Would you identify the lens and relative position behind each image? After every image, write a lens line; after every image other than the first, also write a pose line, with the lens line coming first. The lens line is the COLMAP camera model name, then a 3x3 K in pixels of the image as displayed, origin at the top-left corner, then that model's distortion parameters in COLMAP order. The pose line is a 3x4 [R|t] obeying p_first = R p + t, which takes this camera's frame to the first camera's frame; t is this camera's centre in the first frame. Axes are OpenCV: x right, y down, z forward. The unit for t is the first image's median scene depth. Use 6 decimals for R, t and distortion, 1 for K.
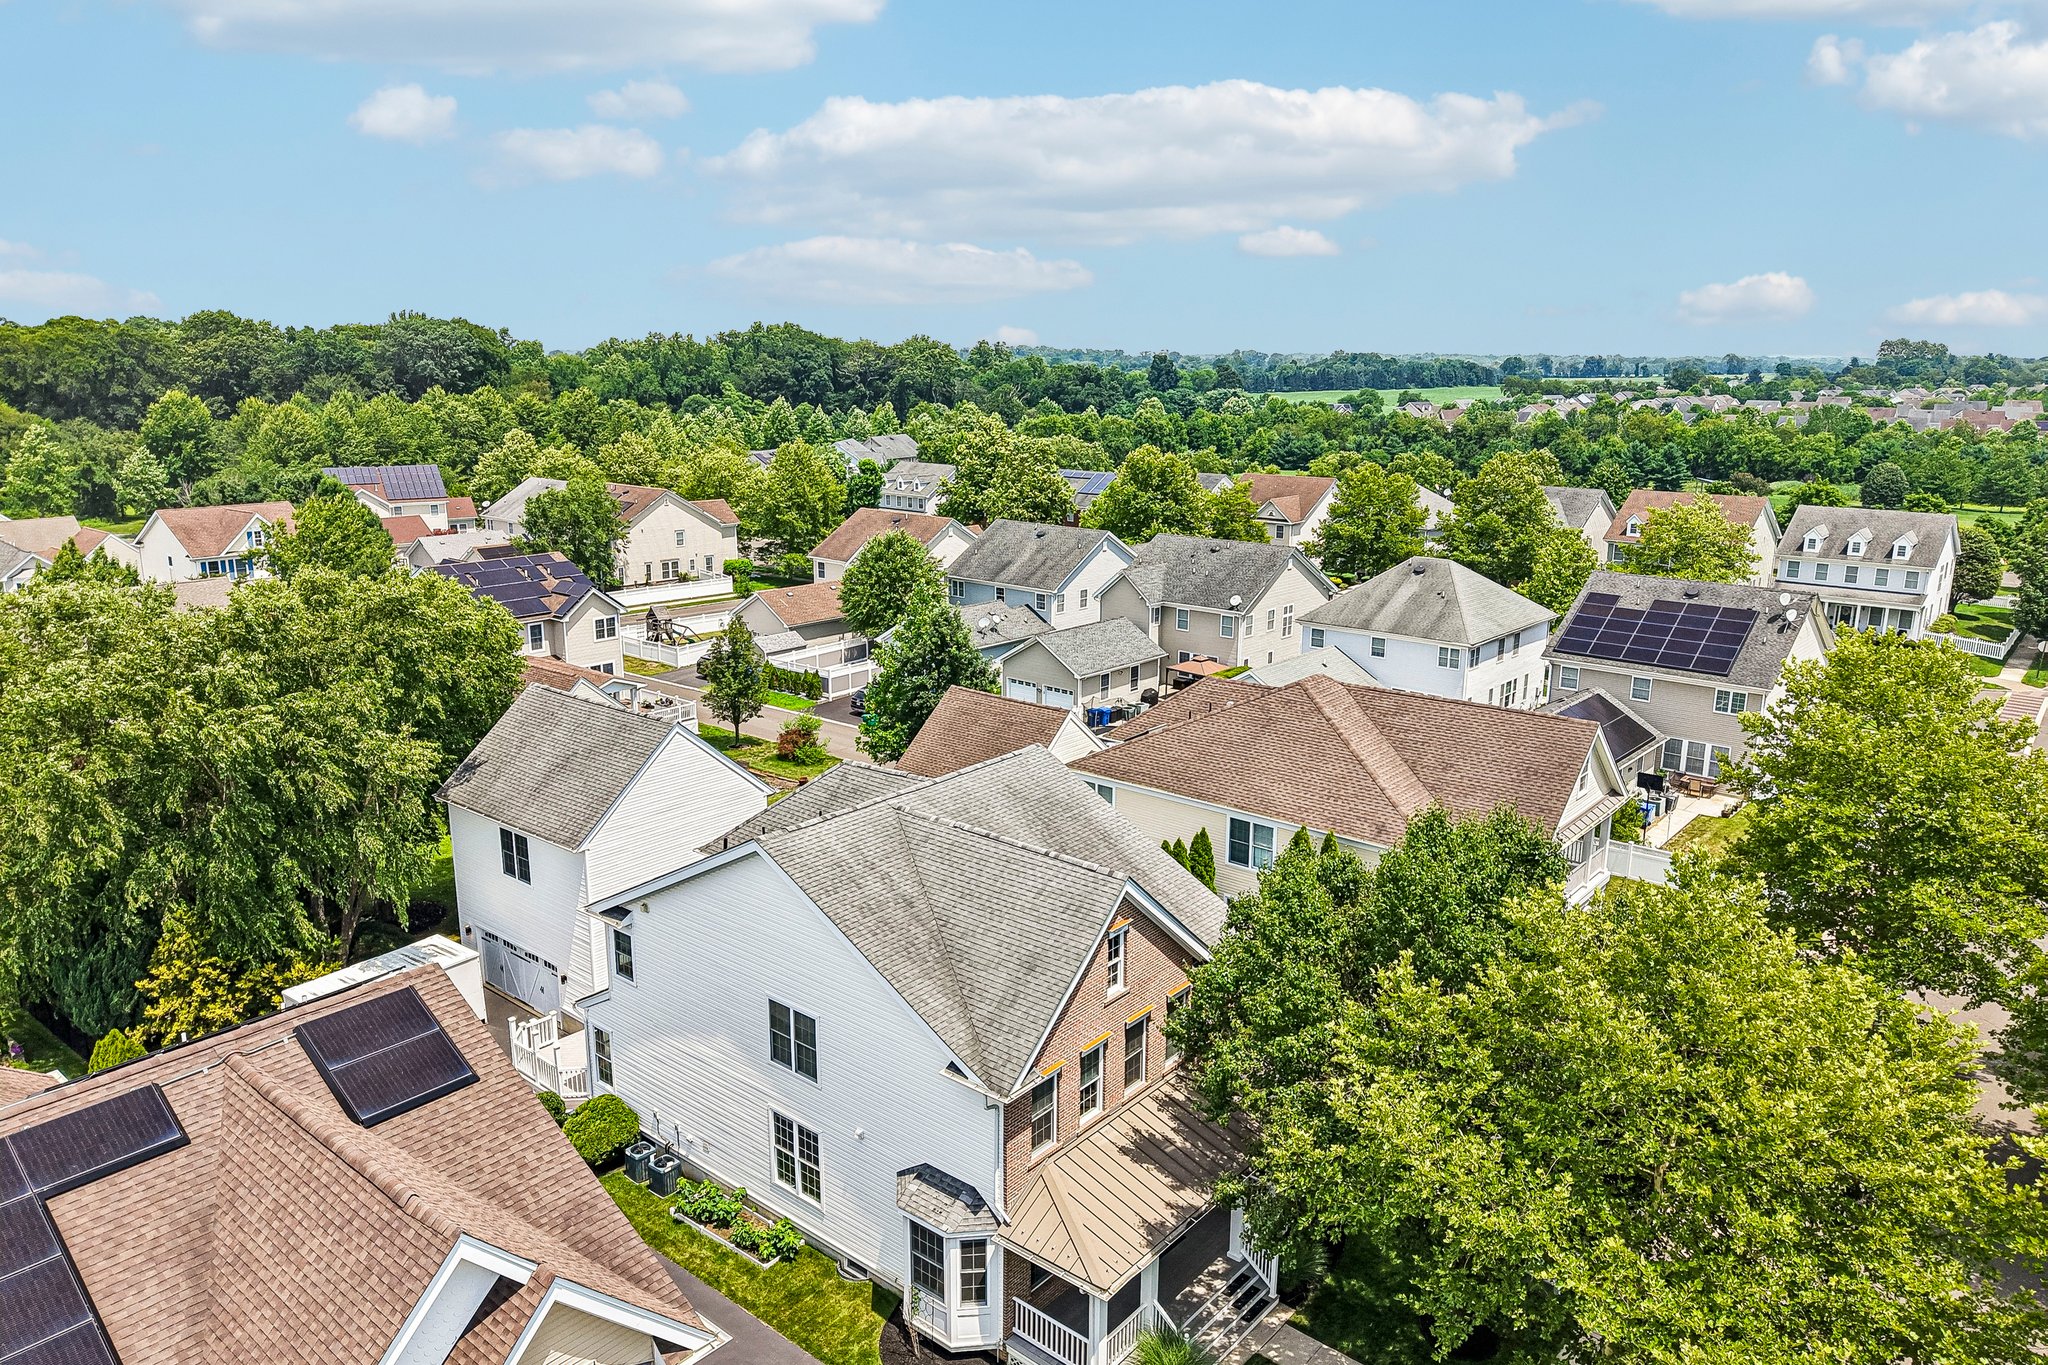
lens RADIAL K [[1372.8, 0, 1024.0], [0, 1372.8, 682.5], [0, 0, 1]] dist [0.023630, 0.001699]
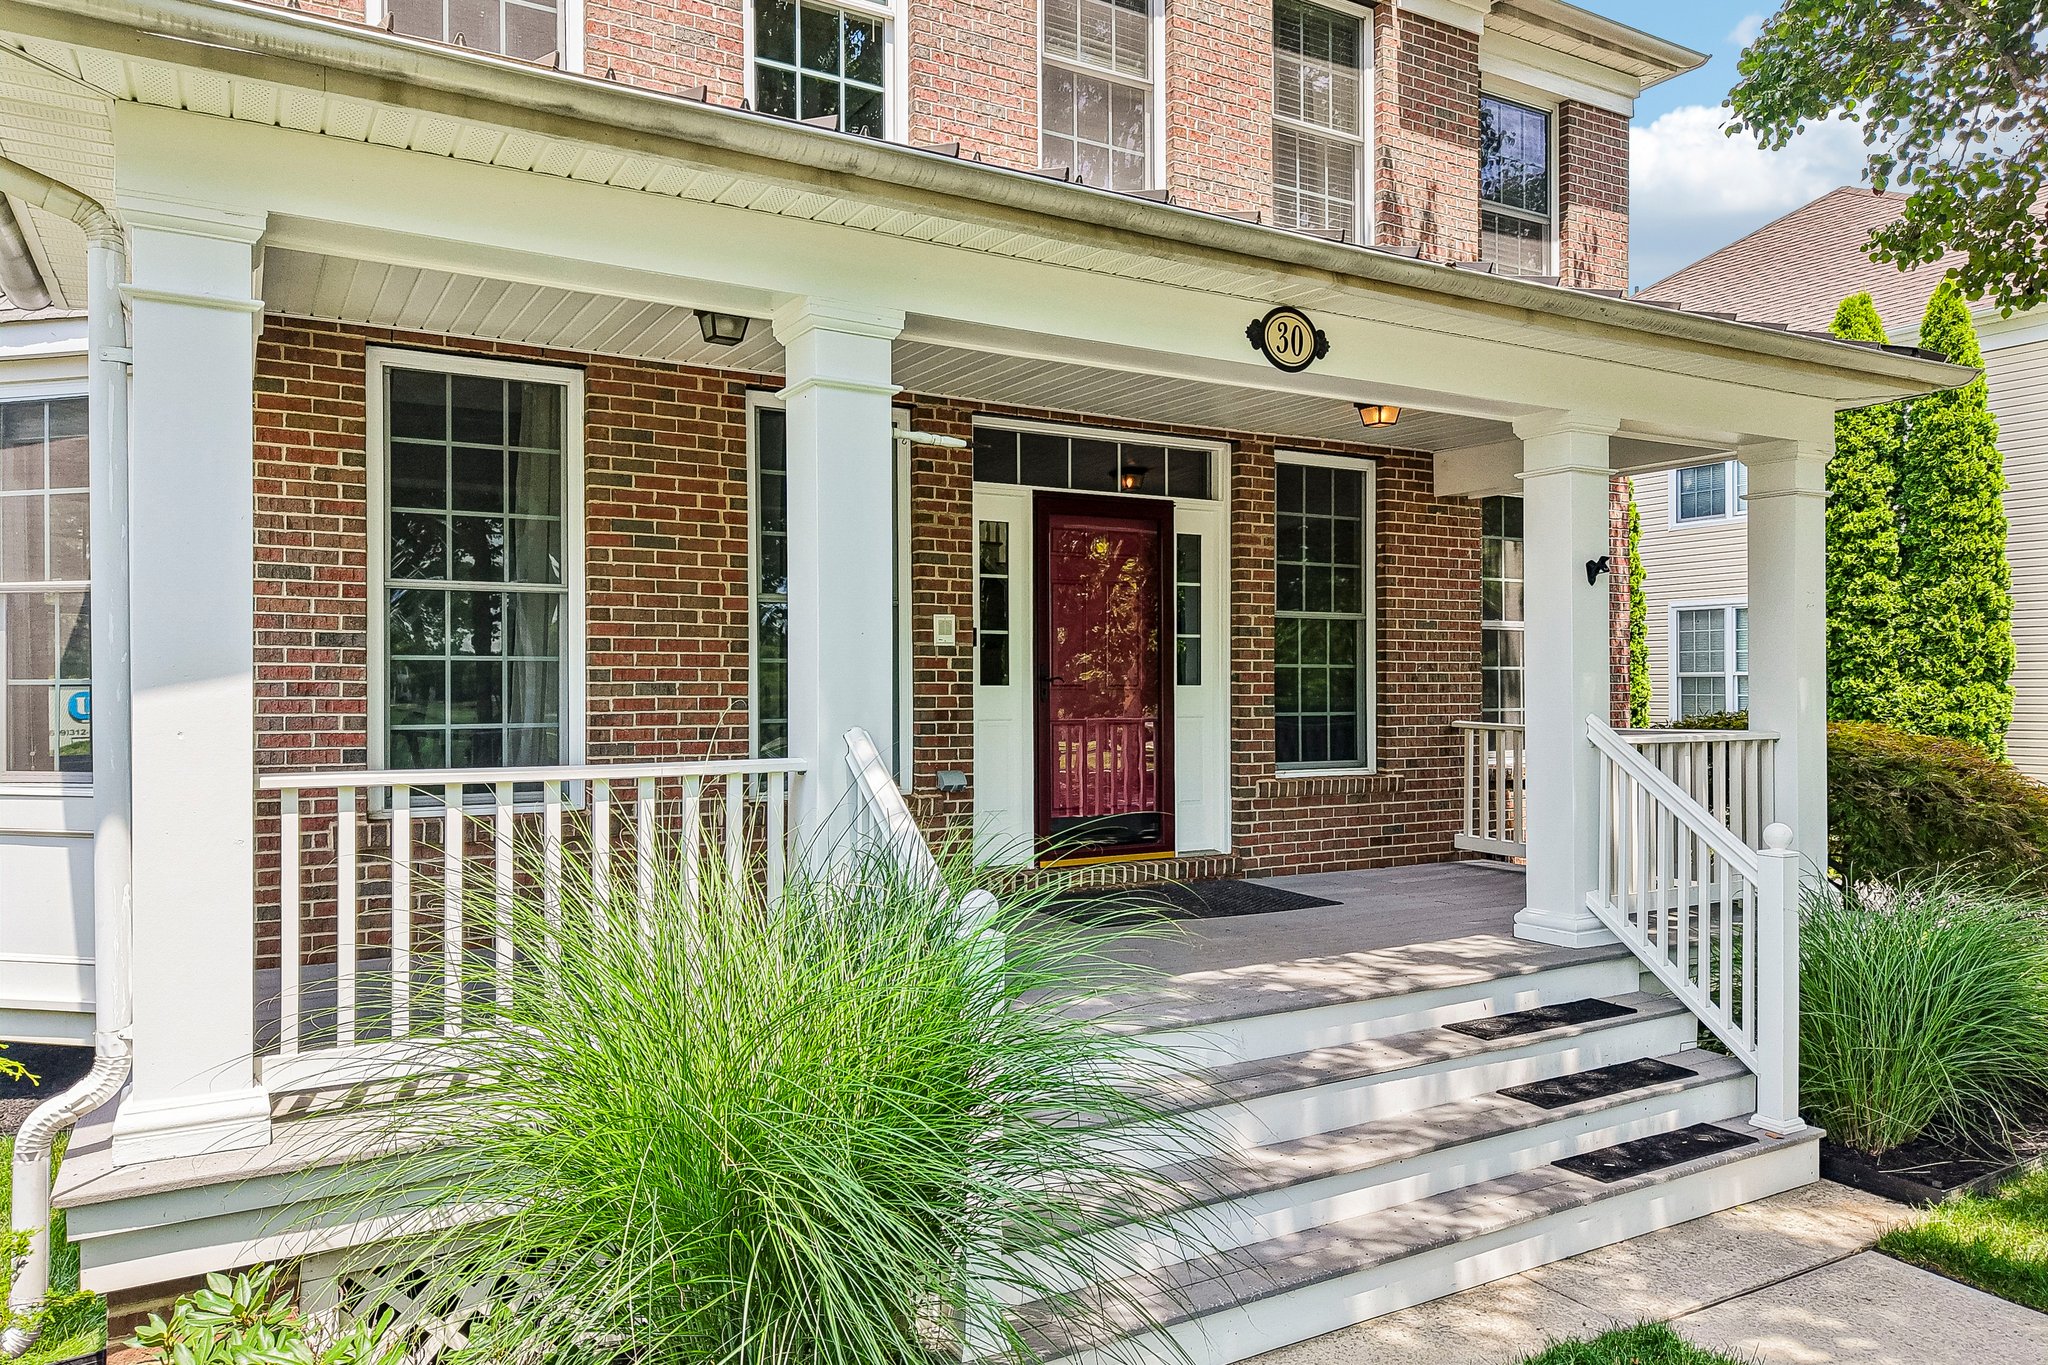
lens RADIAL K [[1372.8, 0, 1024.0], [0, 1372.8, 682.5], [0, 0, 1]] dist [0.023630, 0.001699]
pose [[0.940804, -0.010024, -0.338804, 0.155537], [-0.067981, 0.973672, -0.217580, 0.448847], [0.332065, 0.227733, 0.915353, 0.821554]]
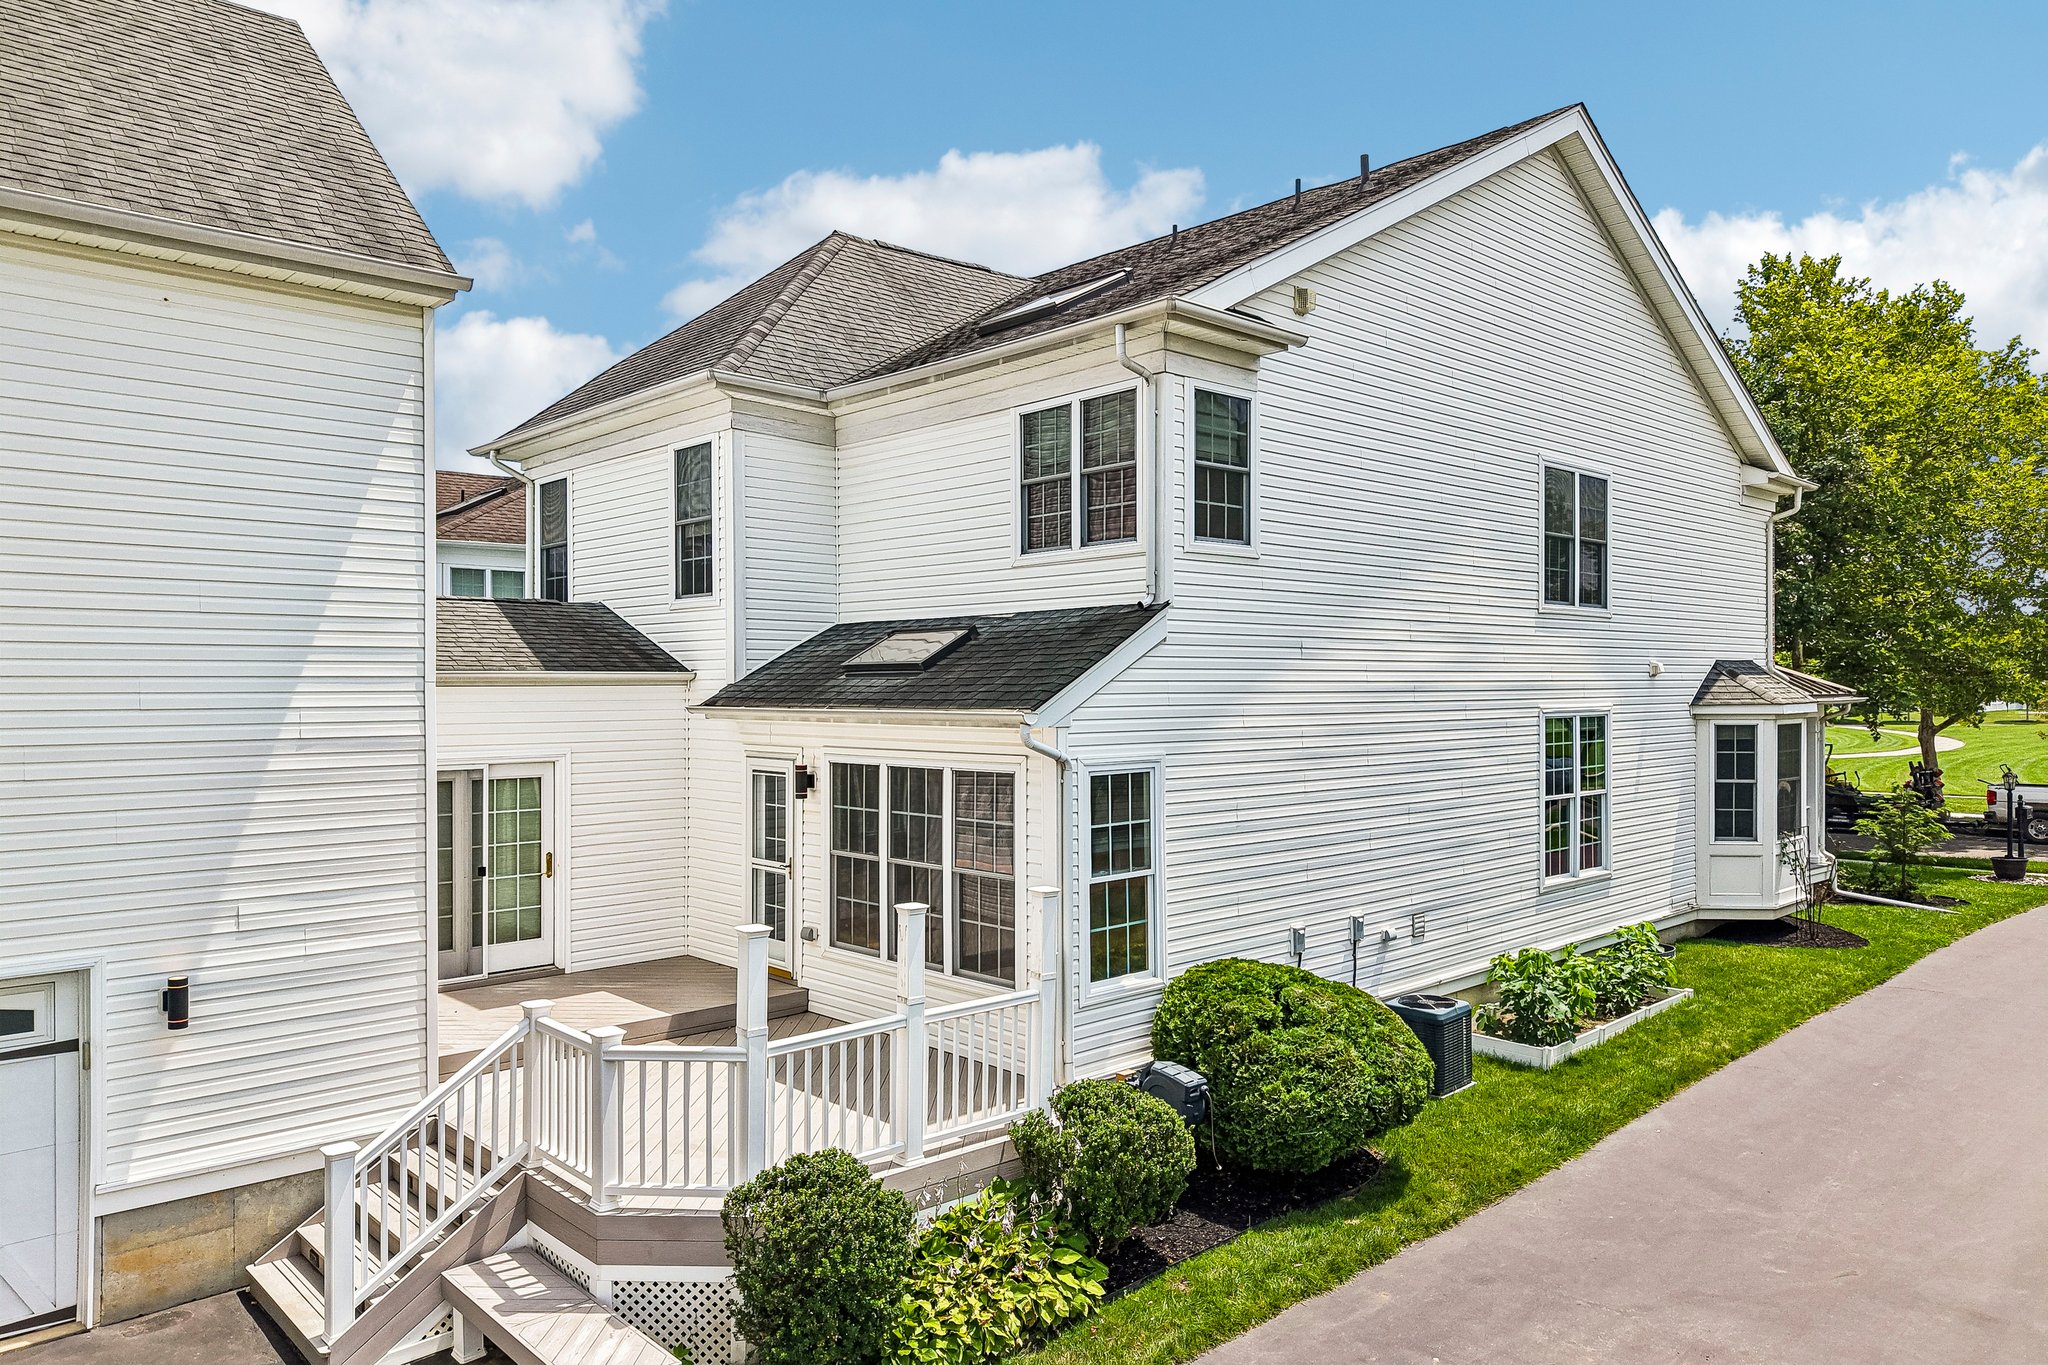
lens RADIAL K [[1360.8, 0, 1029.5], [0, 1360.8, 684.0], [0, 0, 1]] dist [0.083334, -0.118774]
pose [[0.116841, -0.006833, 0.993127, -0.740298], [0.231384, 0.972646, -0.020530, 0.291432], [-0.965821, 0.232192, 0.115226, 1.215298]]
